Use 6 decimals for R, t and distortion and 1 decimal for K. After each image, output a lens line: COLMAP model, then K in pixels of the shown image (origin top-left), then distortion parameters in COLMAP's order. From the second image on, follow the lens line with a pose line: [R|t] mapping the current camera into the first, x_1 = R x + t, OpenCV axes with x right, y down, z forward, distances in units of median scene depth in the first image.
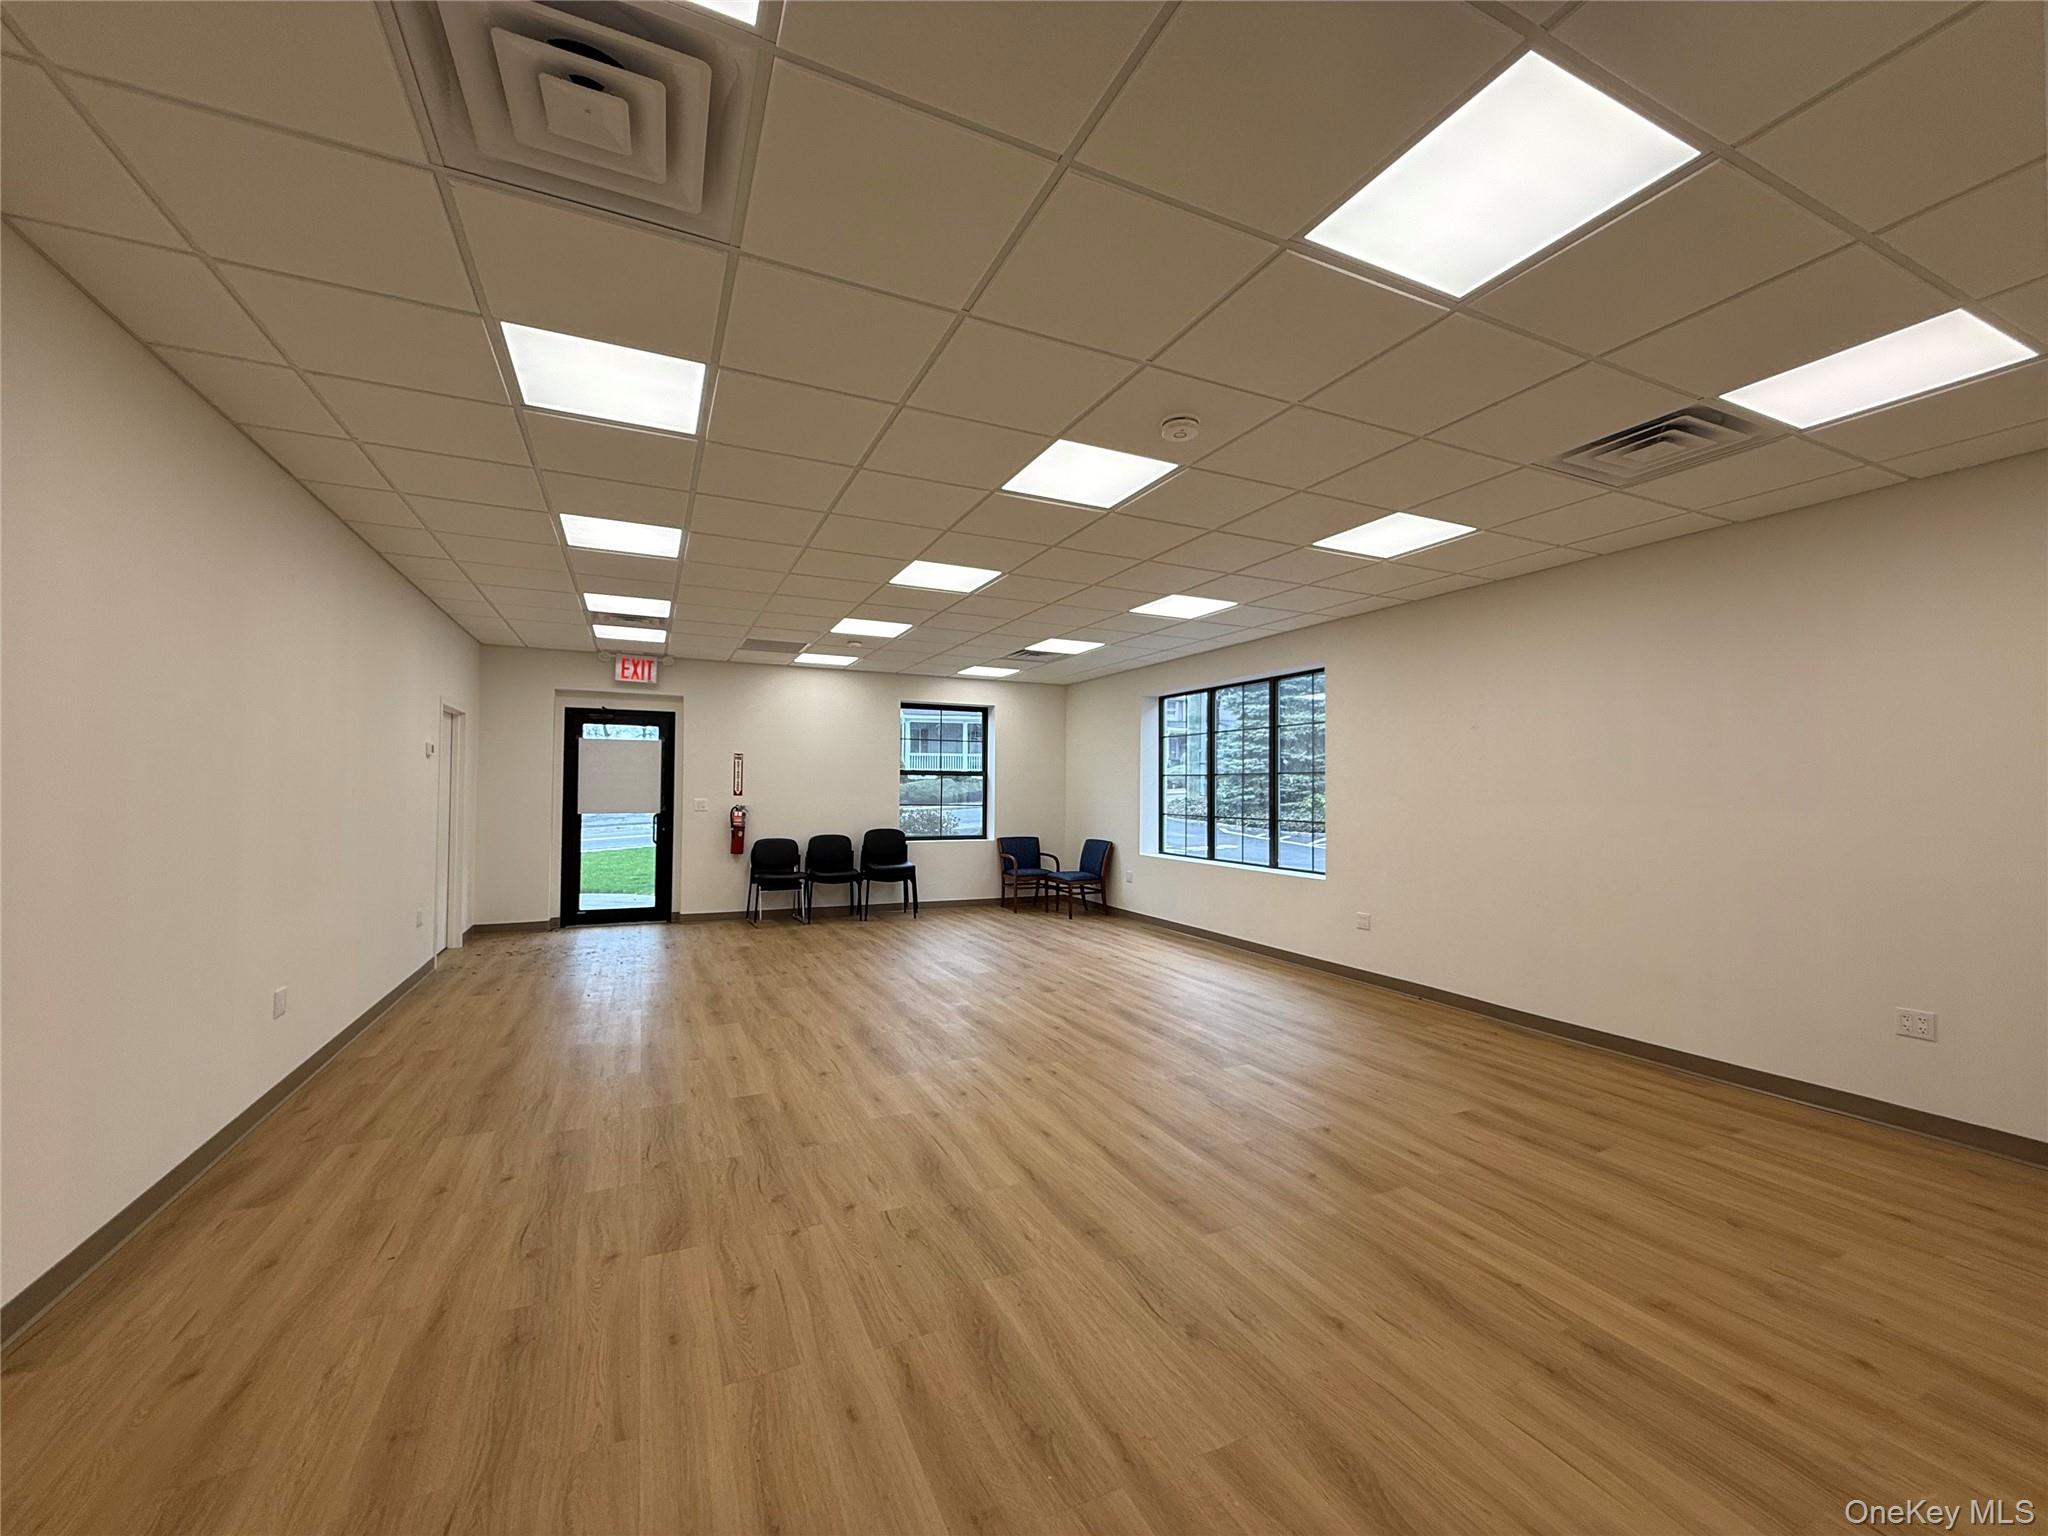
lens RADIAL K [[811.8, 0, 1009.5], [0, 811.8, 769.3], [0, 0, 1]] dist [0.000319, -0.000639]
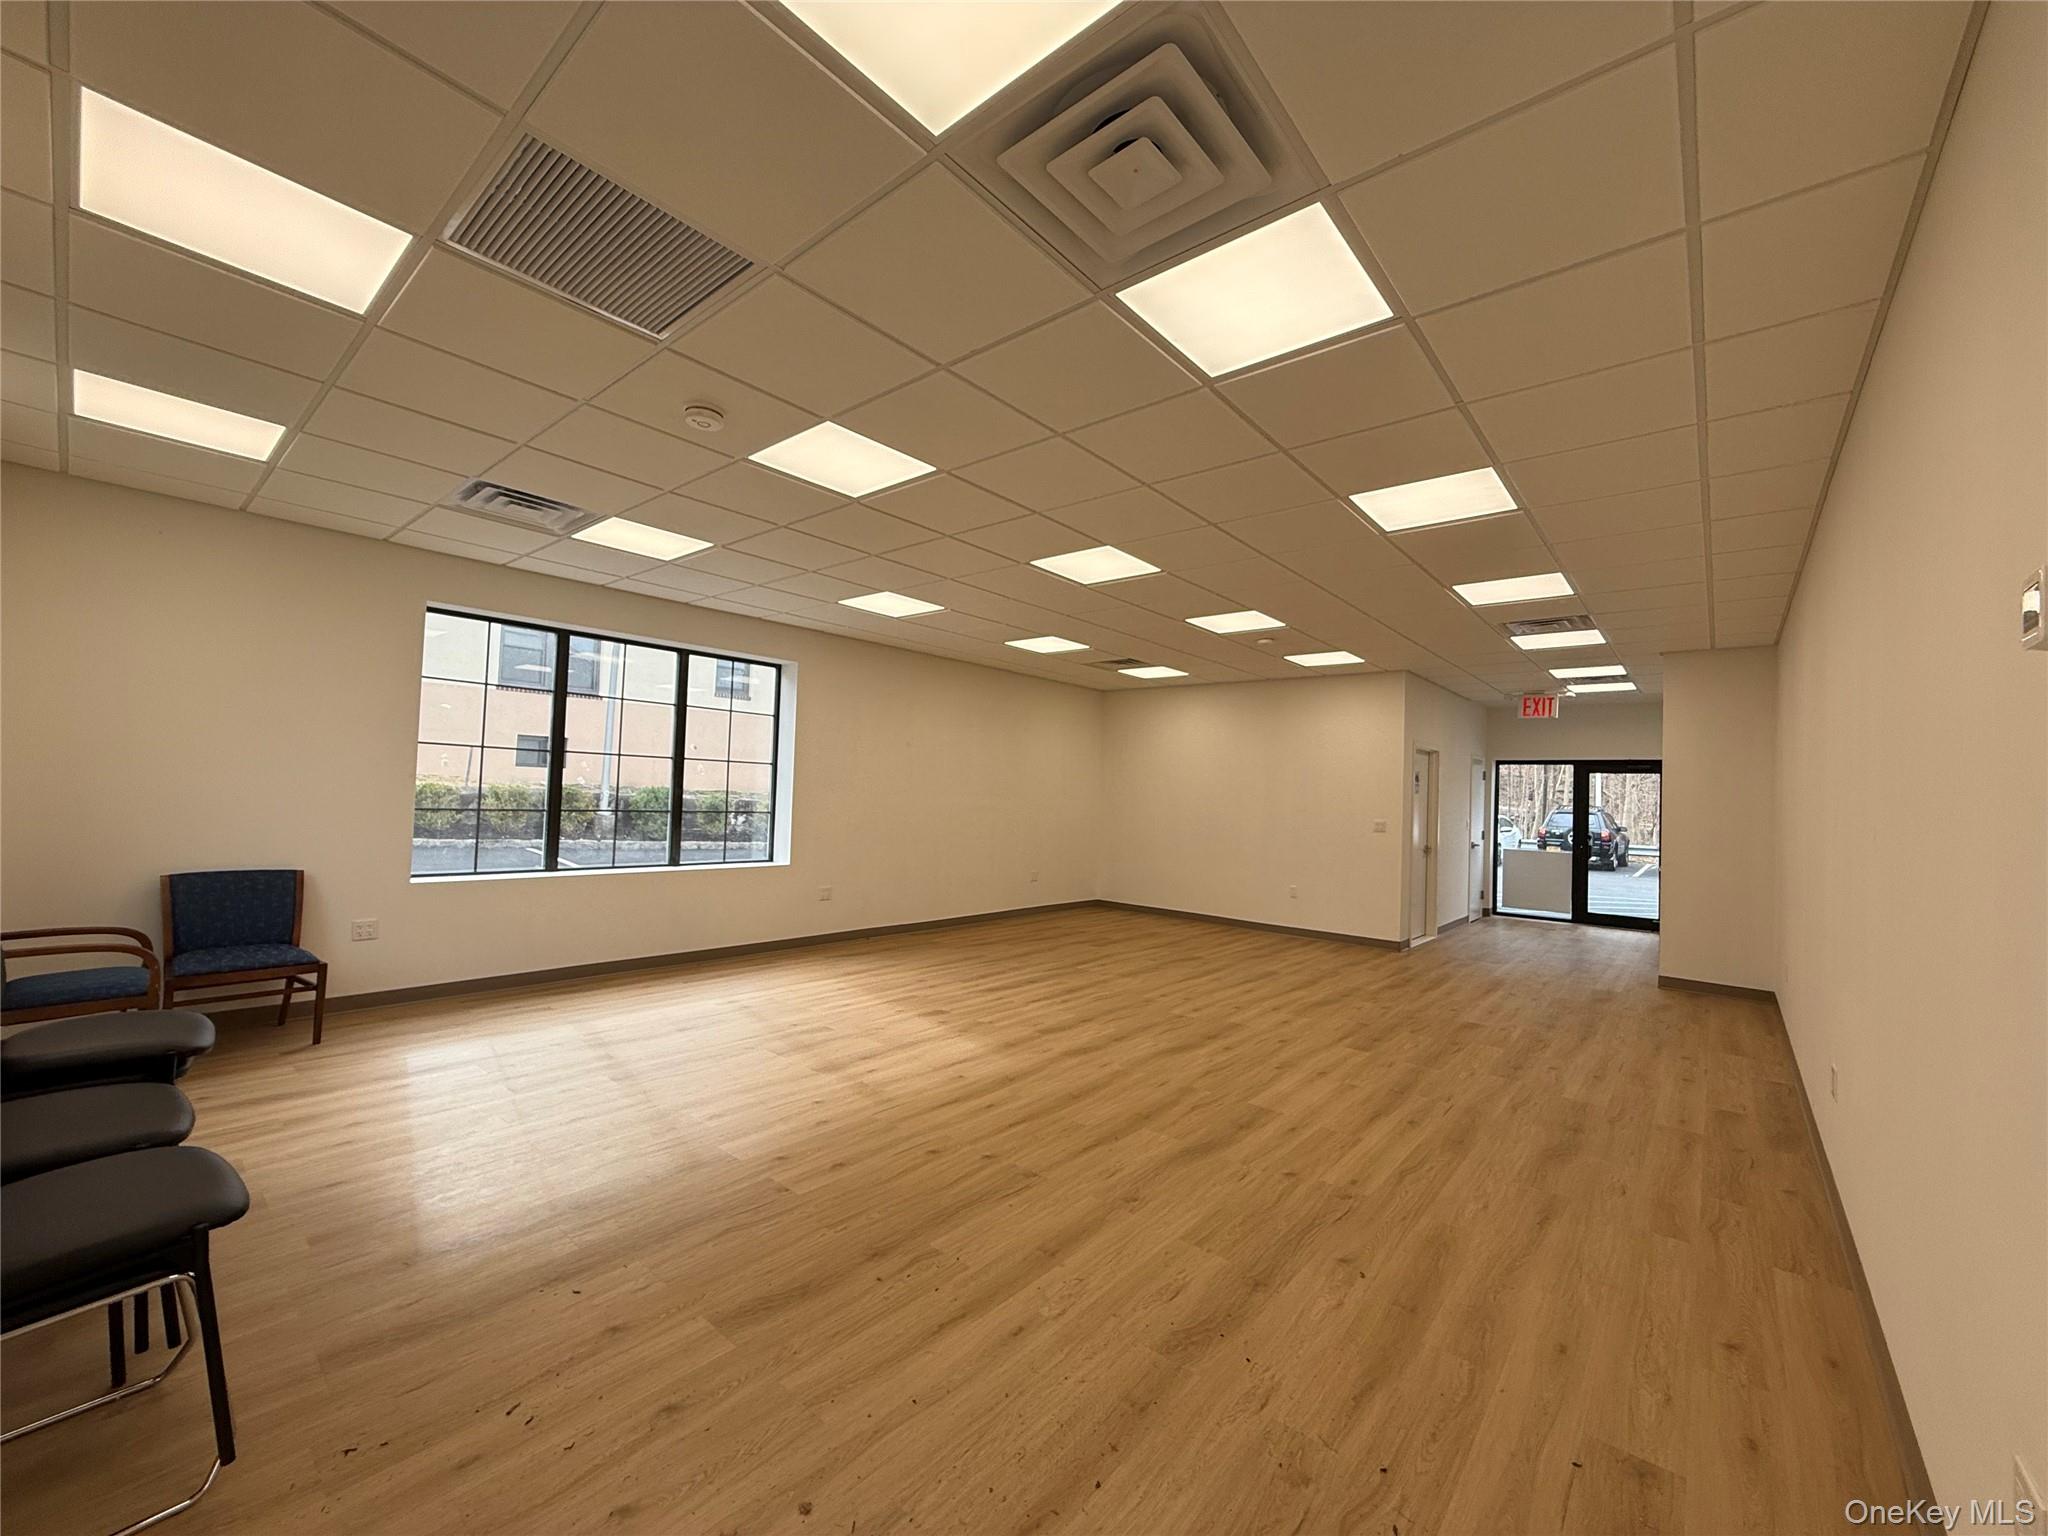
lens RADIAL K [[811.8, 0, 1018.8], [0, 811.8, 774.2], [0, 0, 1]] dist [0.000319, -0.000639]
pose [[-0.419649, 0.000601, 0.907686, -1.099810], [-0.063011, 0.997568, -0.029792, 0.041995], [-0.905497, -0.069696, -0.418590, 1.796257]]
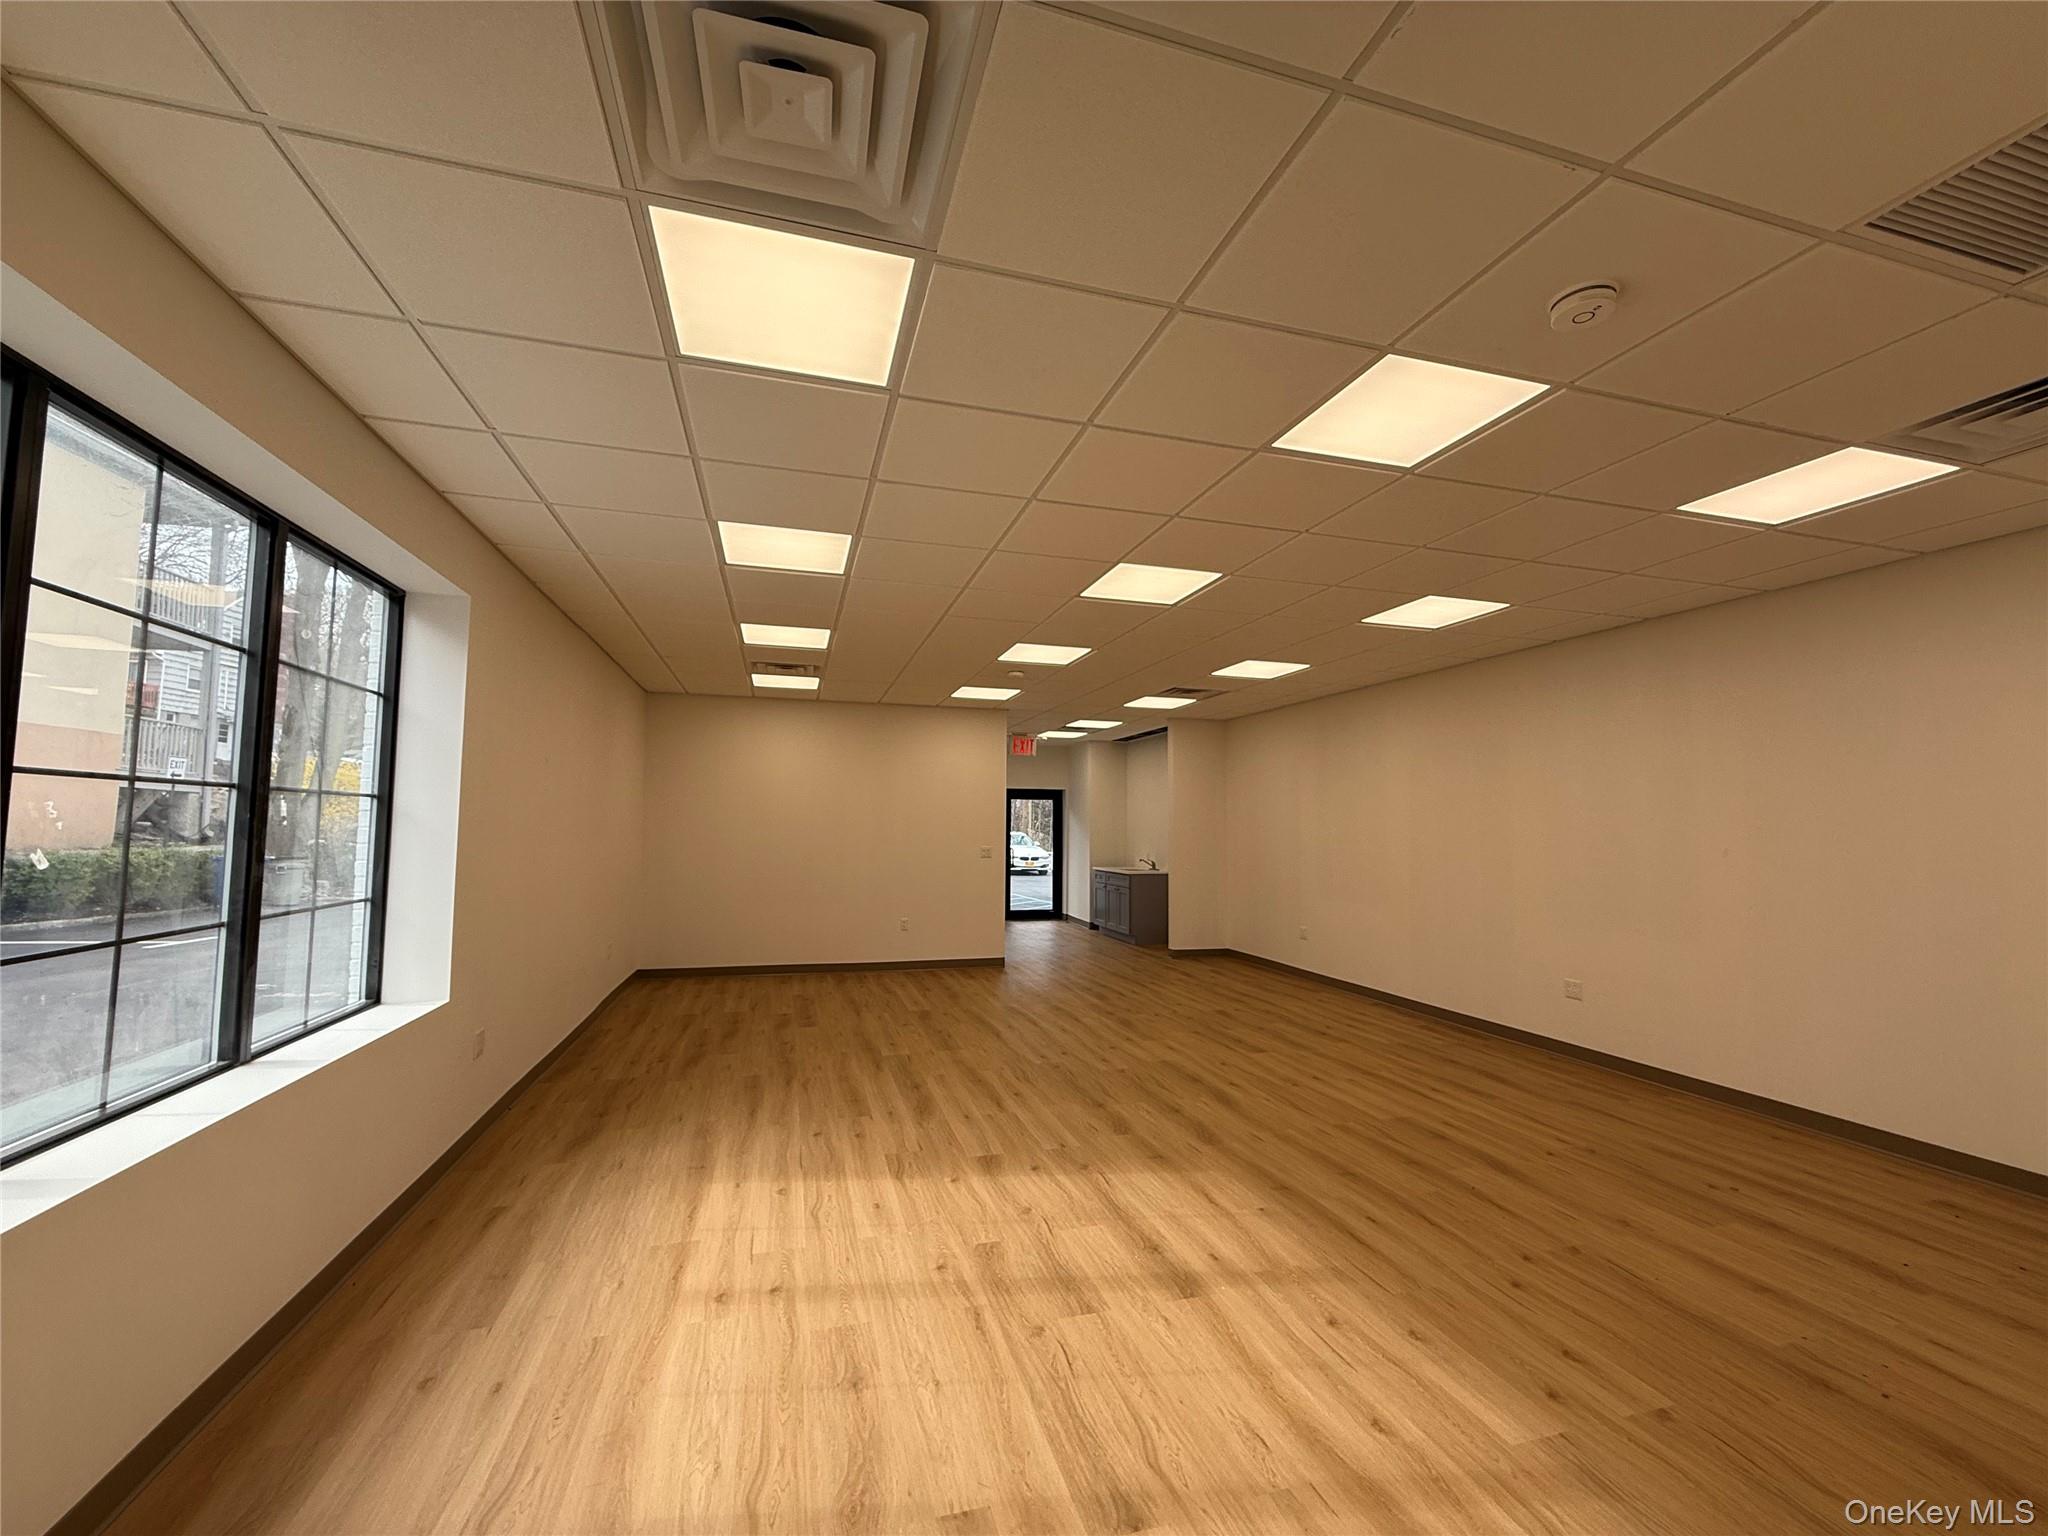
lens RADIAL K [[811.8, 0, 1008.7], [0, 811.8, 770.1], [0, 0, 1]] dist [0.000319, -0.000639]
pose [[-0.987880, -0.003997, 0.155171, -0.088249], [-0.019240, 0.995112, -0.096862, 0.043116], [-0.154025, -0.098673, -0.983128, 2.252241]]
